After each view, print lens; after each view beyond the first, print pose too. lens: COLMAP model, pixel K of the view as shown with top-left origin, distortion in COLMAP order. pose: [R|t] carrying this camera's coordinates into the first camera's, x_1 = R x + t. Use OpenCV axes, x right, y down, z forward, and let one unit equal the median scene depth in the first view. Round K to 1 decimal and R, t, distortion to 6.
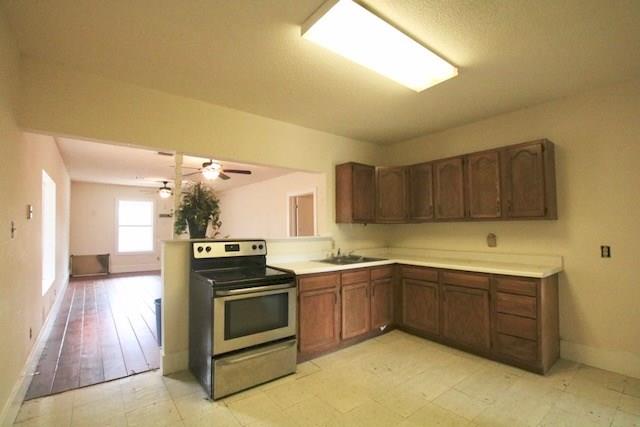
lens RADIAL K [[297.9, 0, 318.6], [0, 297.9, 218.0], [0, 0, 1]] dist [-0.024410, -0.000199]
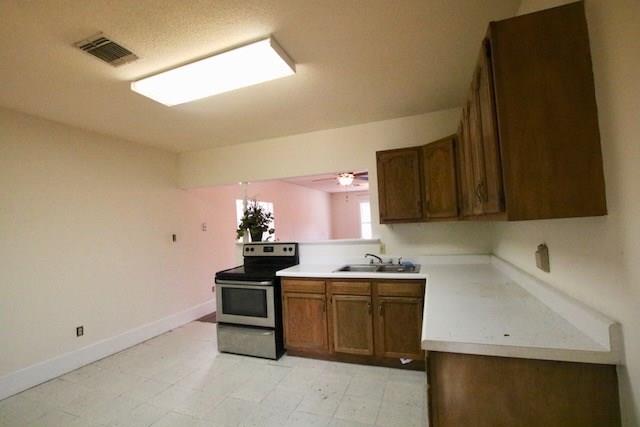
lens RADIAL K [[297.9, 0, 318.6], [0, 297.9, 218.0], [0, 0, 1]] dist [-0.024410, -0.000199]
pose [[0.512389, -0.041010, -0.857774, 0.881587], [0.074545, 0.997213, -0.003147, -0.013840], [0.855512, -0.062330, 0.514018, 0.499797]]
